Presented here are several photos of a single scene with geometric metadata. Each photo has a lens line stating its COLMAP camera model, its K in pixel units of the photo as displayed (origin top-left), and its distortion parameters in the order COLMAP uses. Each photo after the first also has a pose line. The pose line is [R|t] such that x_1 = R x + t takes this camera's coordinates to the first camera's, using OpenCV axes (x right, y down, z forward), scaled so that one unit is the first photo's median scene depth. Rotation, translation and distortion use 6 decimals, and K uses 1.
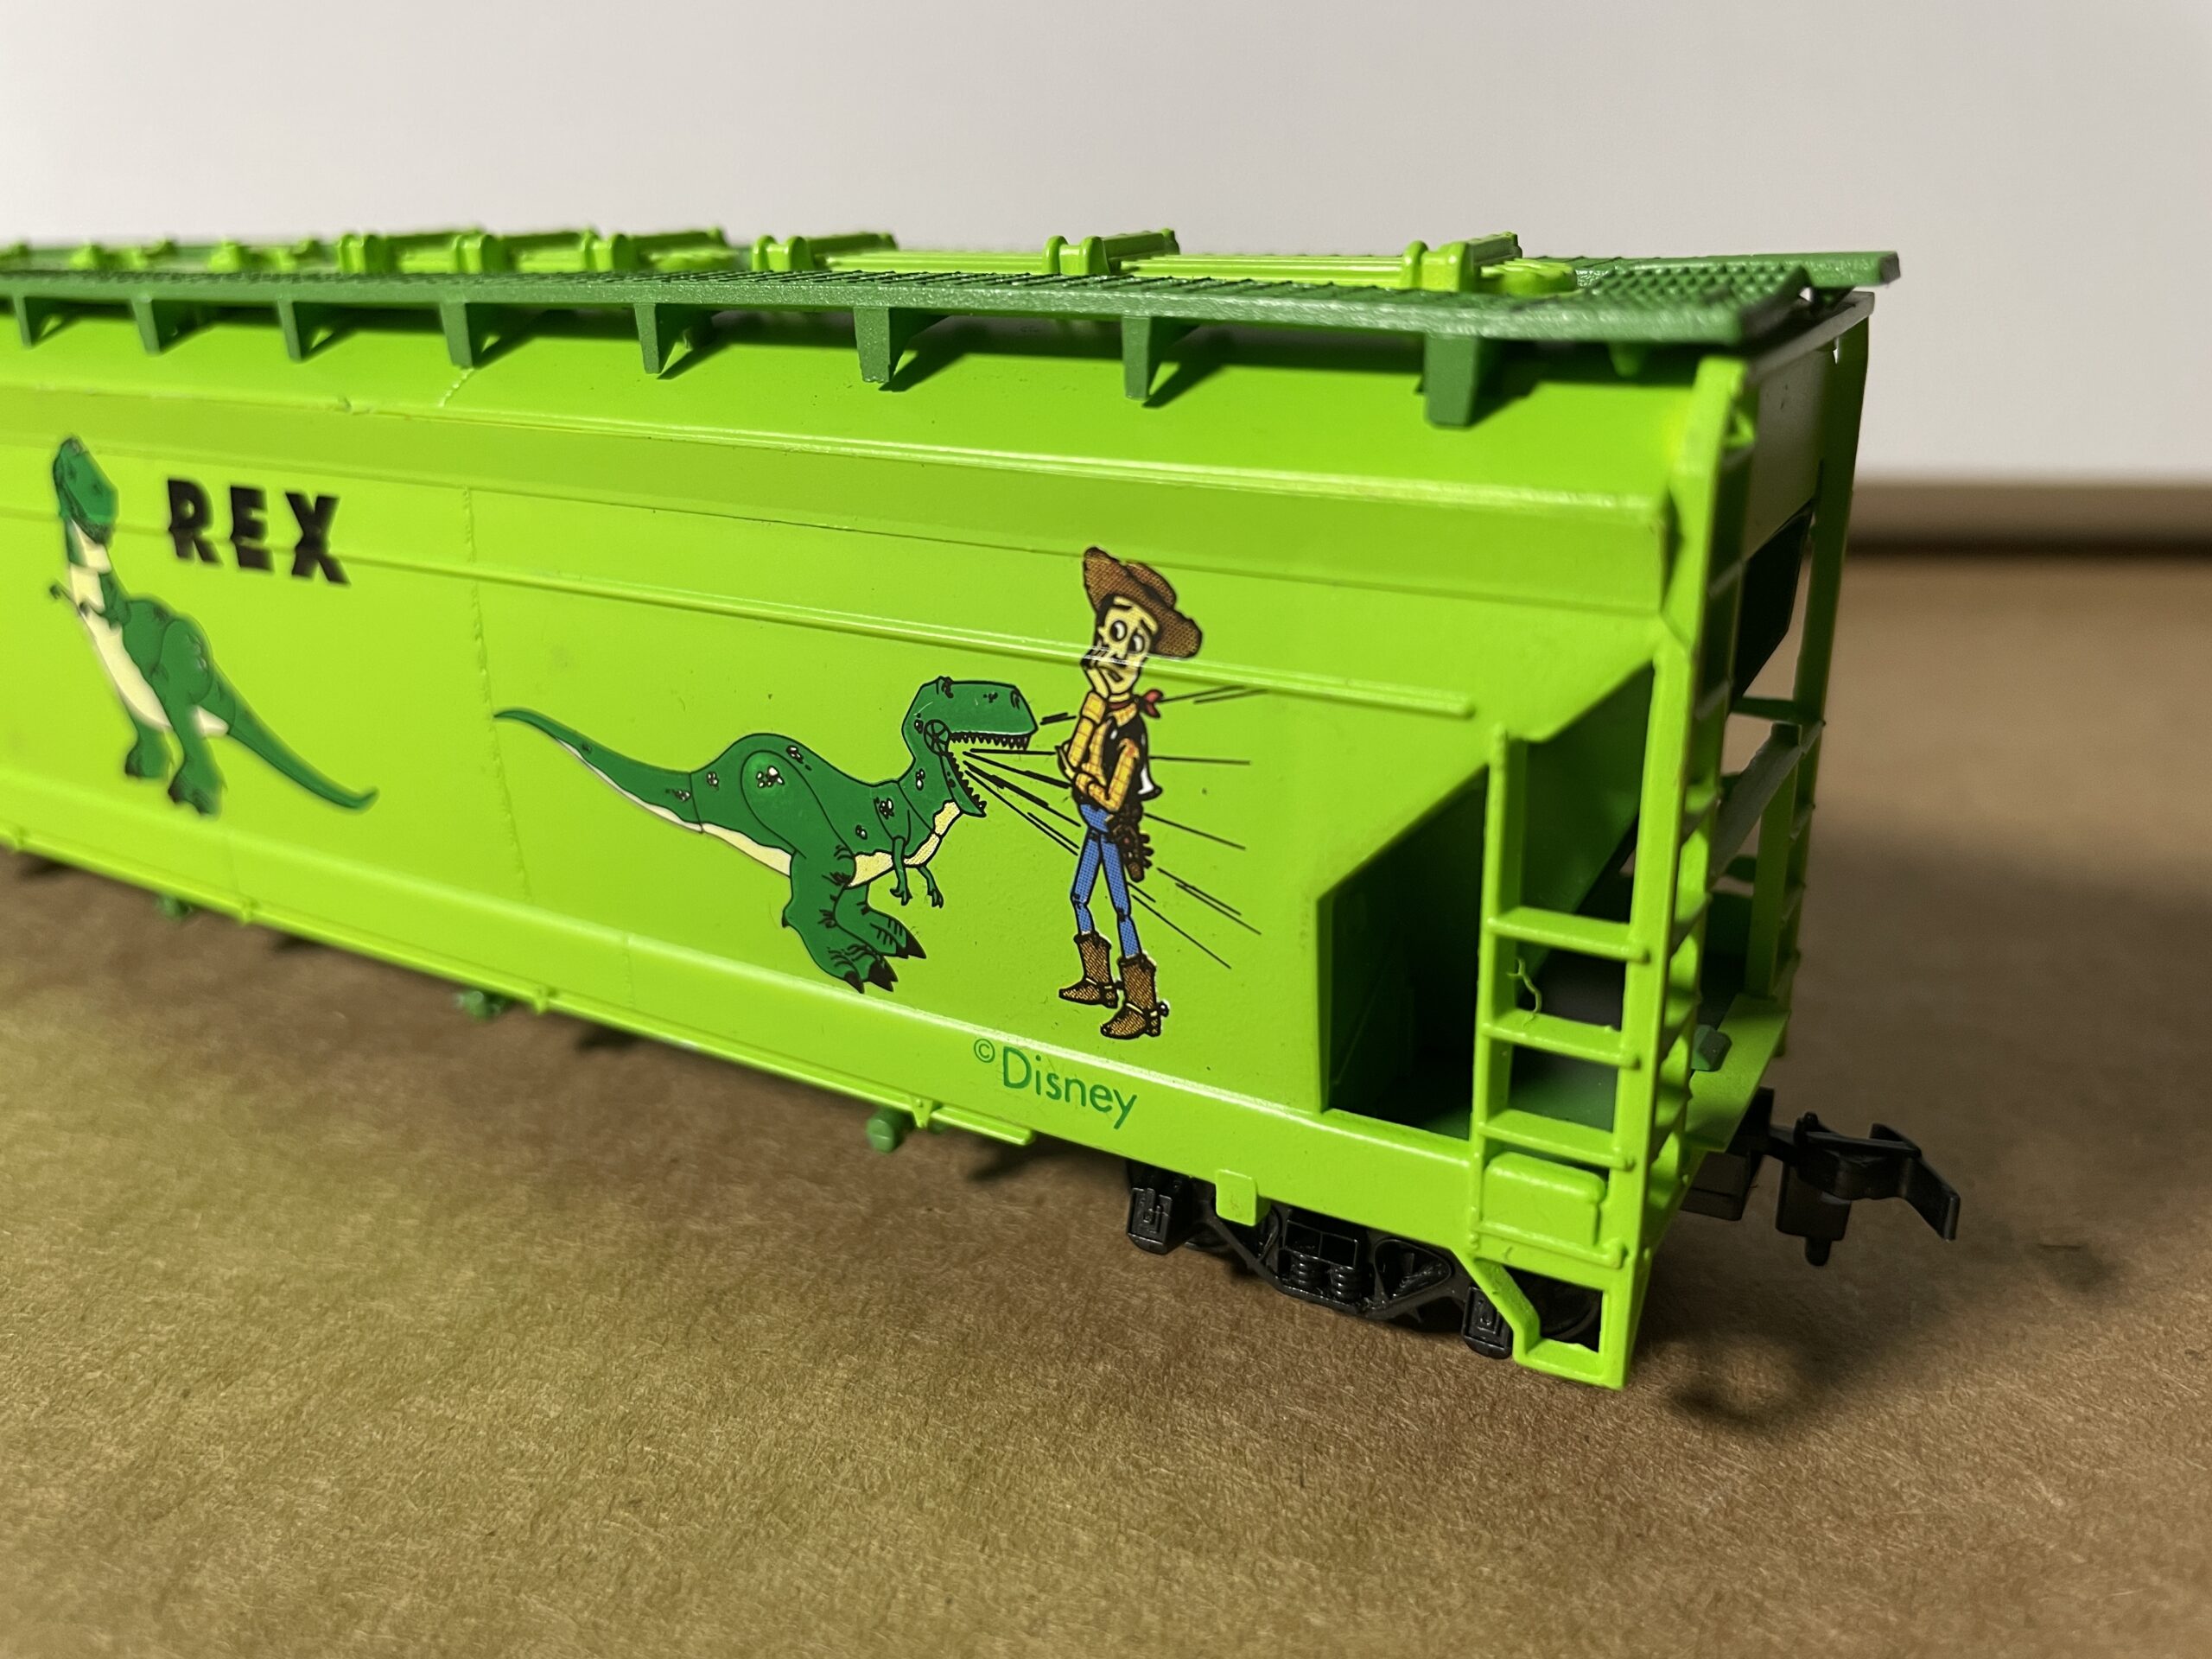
lens RADIAL K [[1781.4, 0, 1119.2], [0, 1781.4, 849.3], [0, 0, 1]] dist [0.050929, -0.114749]
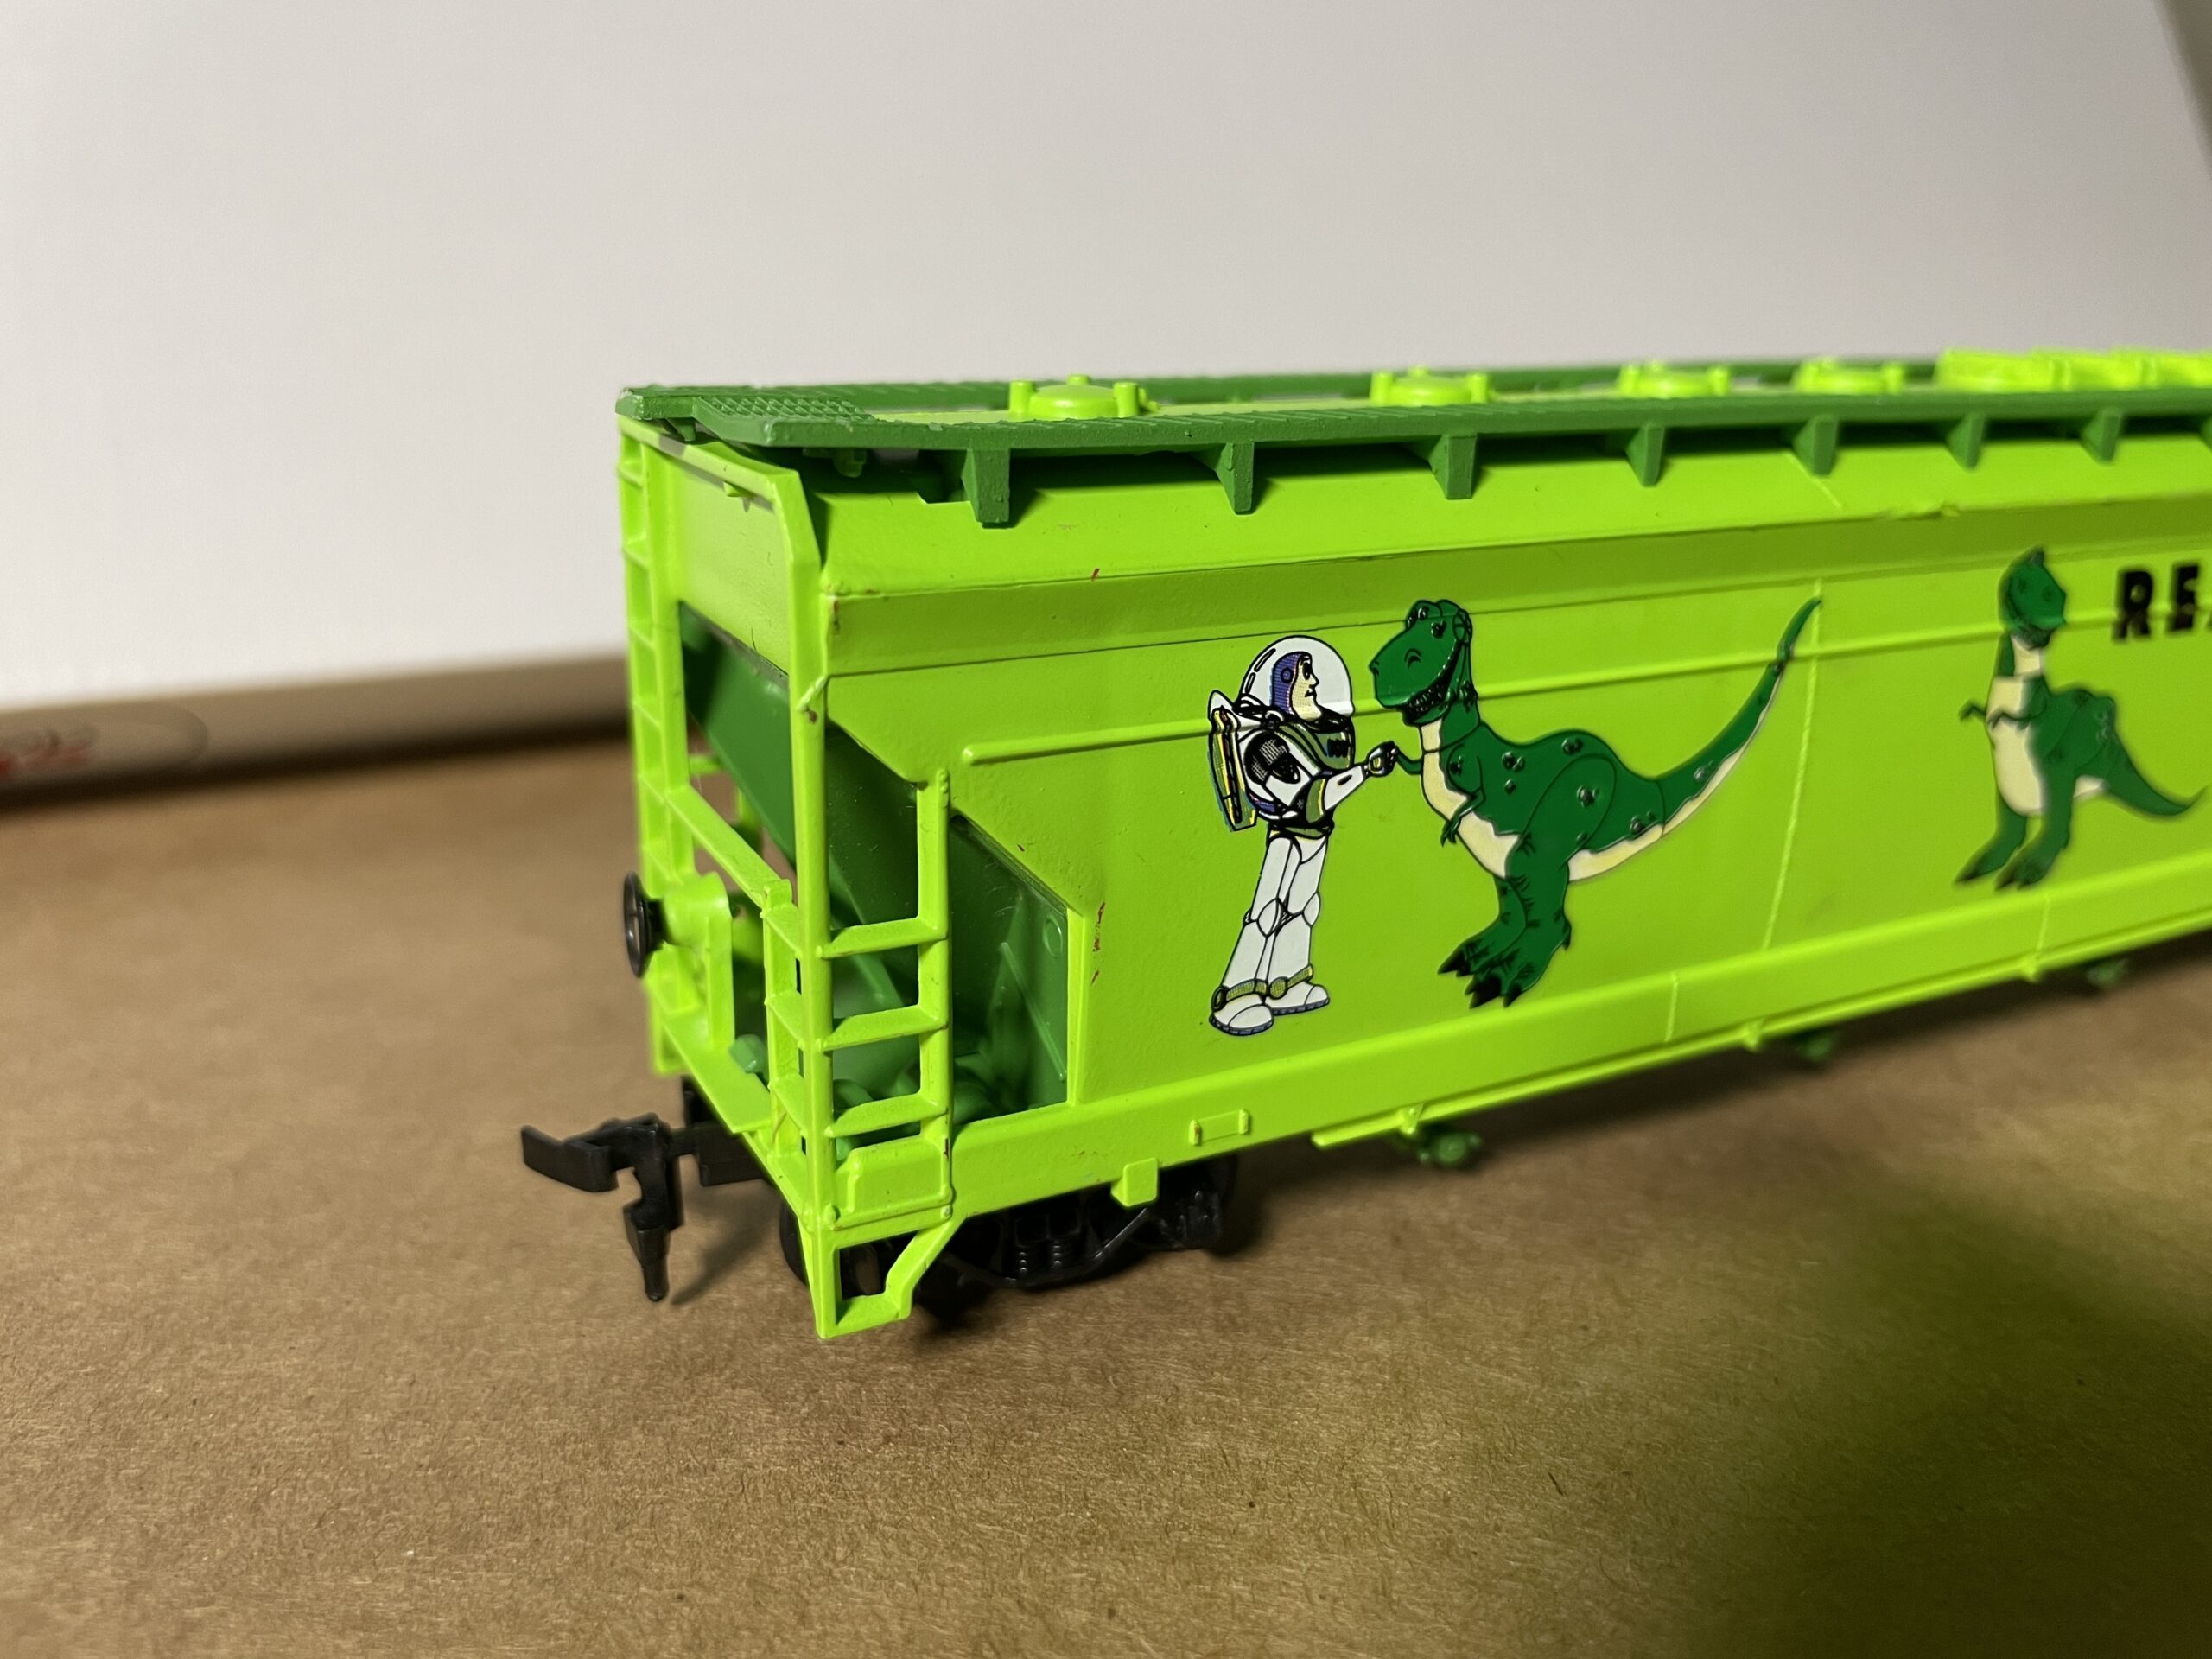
lens RADIAL K [[1781.4, 0, 1112.8], [0, 1781.4, 826.6], [0, 0, 1]] dist [0.050929, -0.114749]
pose [[0.537540, -0.234386, 0.810009, -2.257854], [0.289475, 0.953510, 0.083807, -0.410665], [-0.791994, 0.189428, 0.580398, 1.087820]]
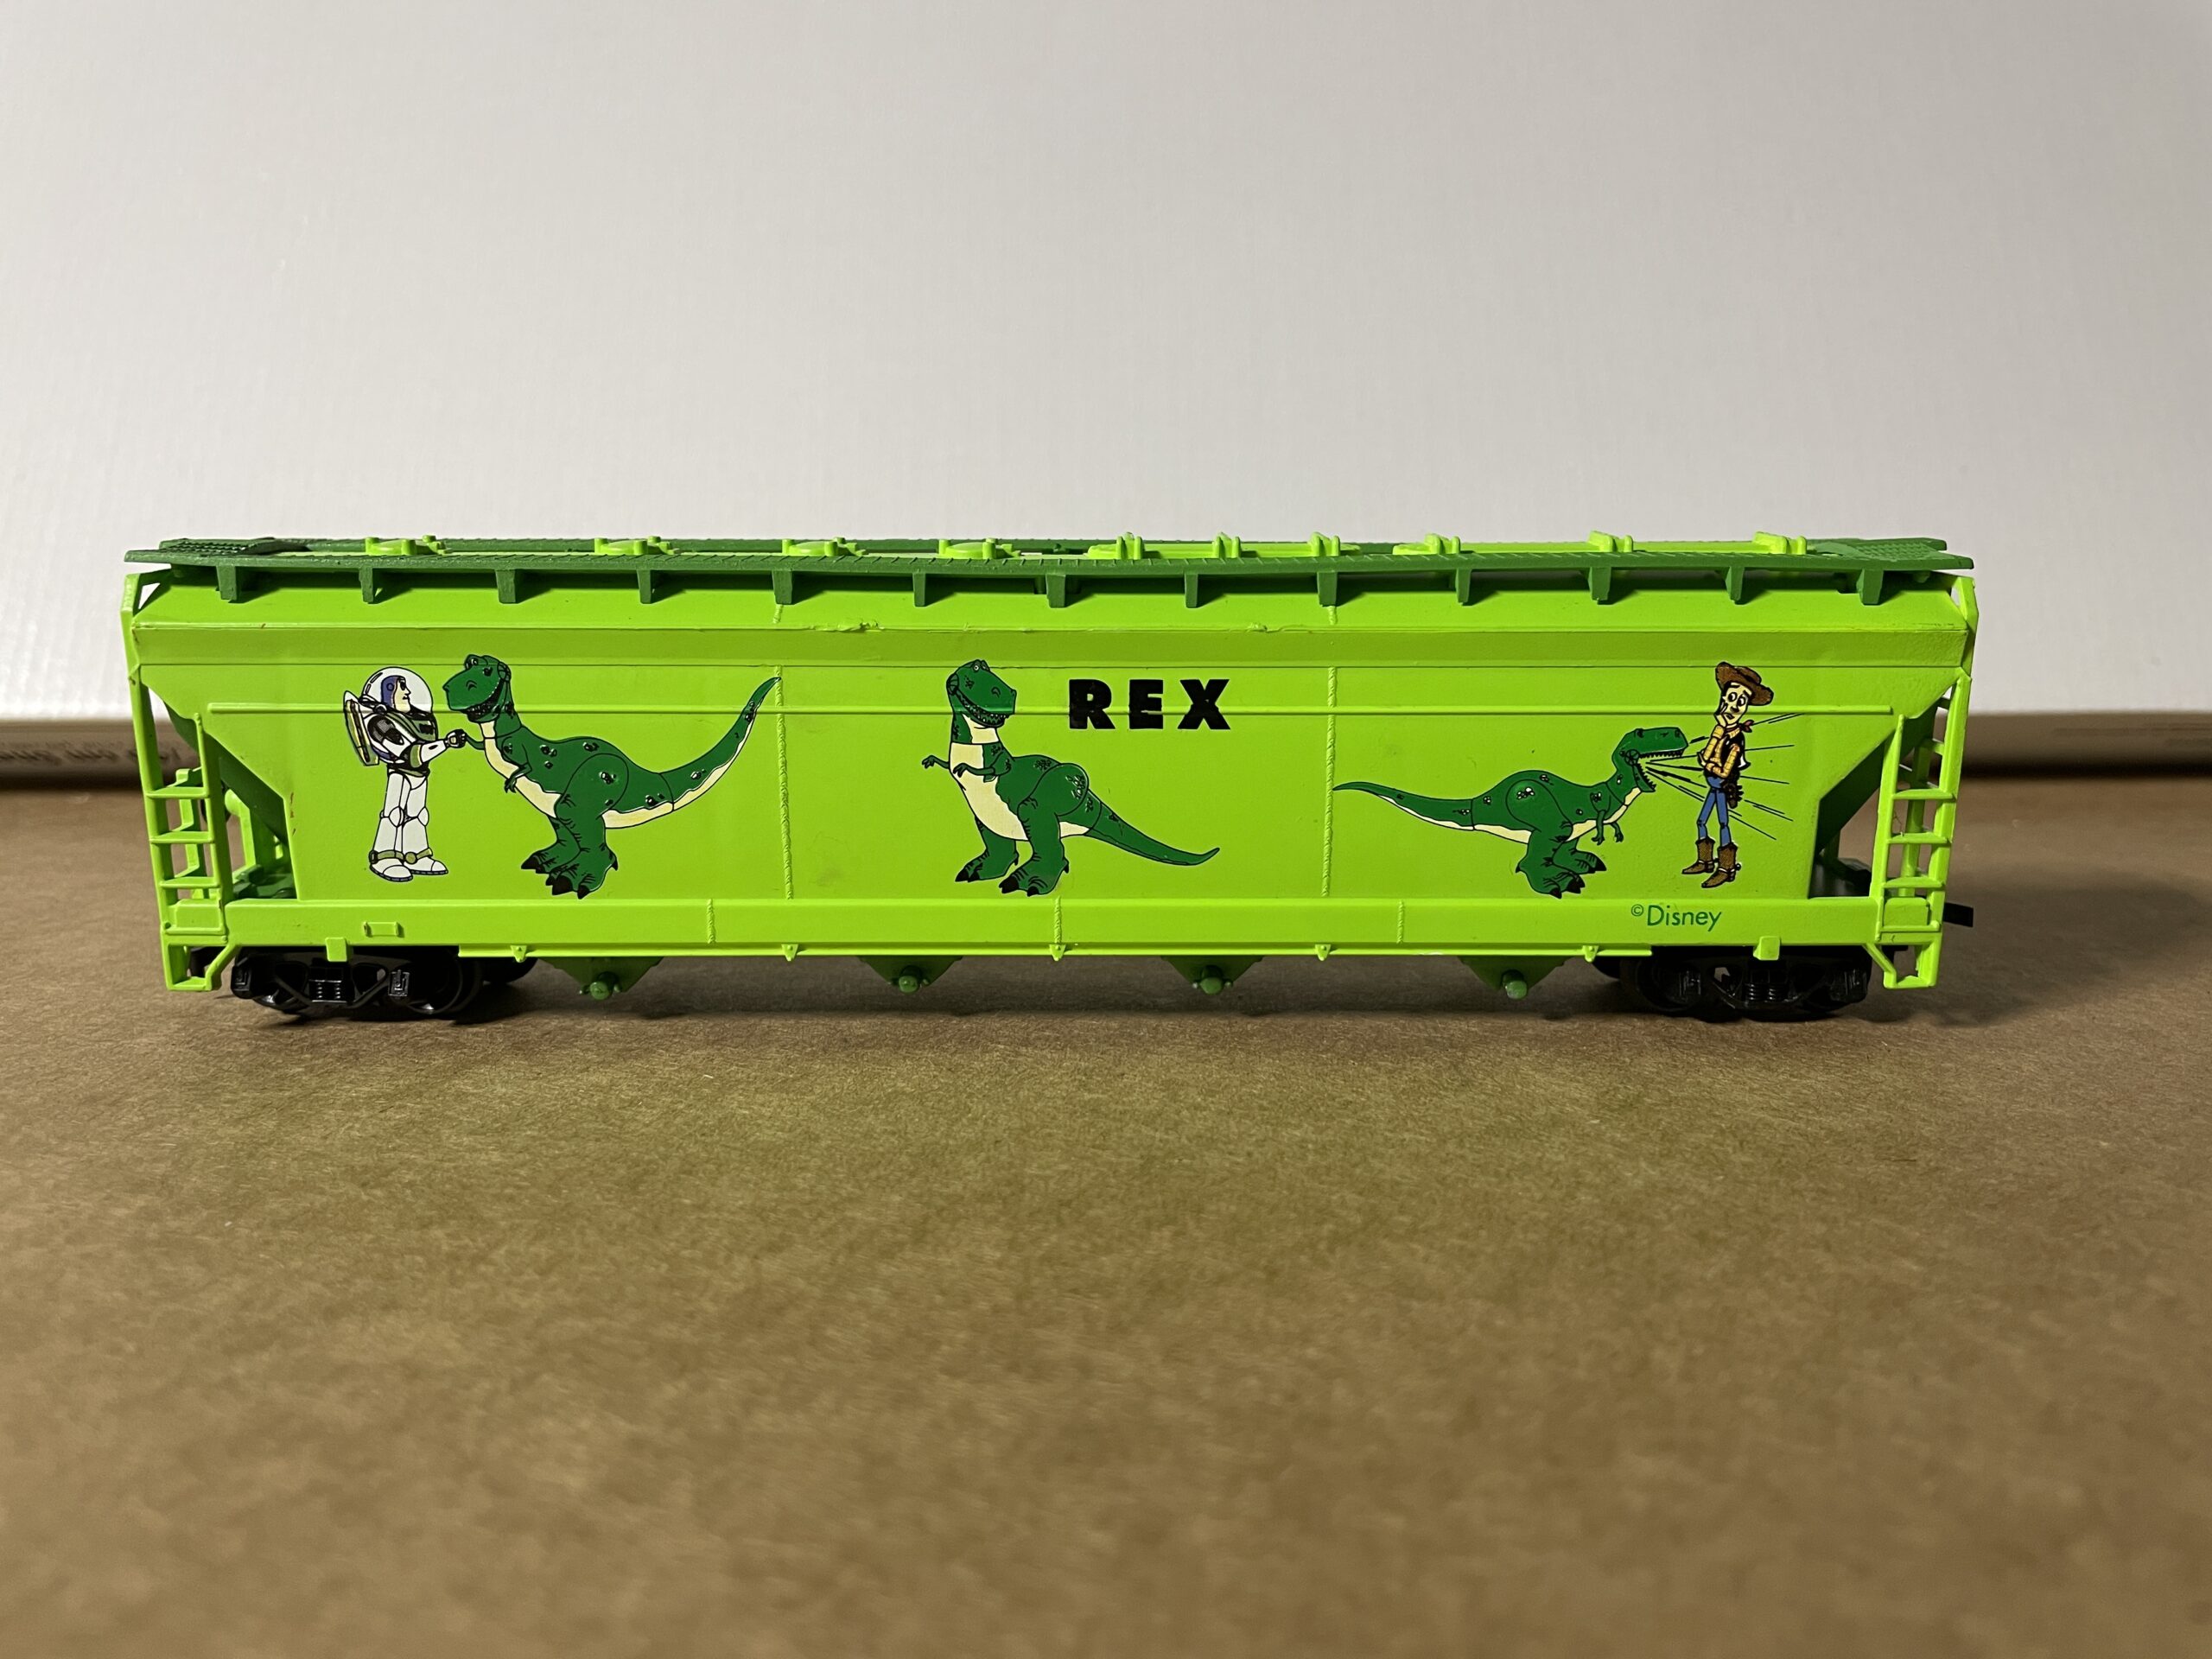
lens RADIAL K [[1781.4, 0, 1106.5], [0, 1781.4, 827.3], [0, 0, 1]] dist [0.050929, -0.114749]
pose [[0.858541, -0.101641, 0.502570, -1.671759], [0.171492, 0.980630, -0.094636, 0.110896], [-0.483216, 0.167435, 0.859341, -0.518248]]
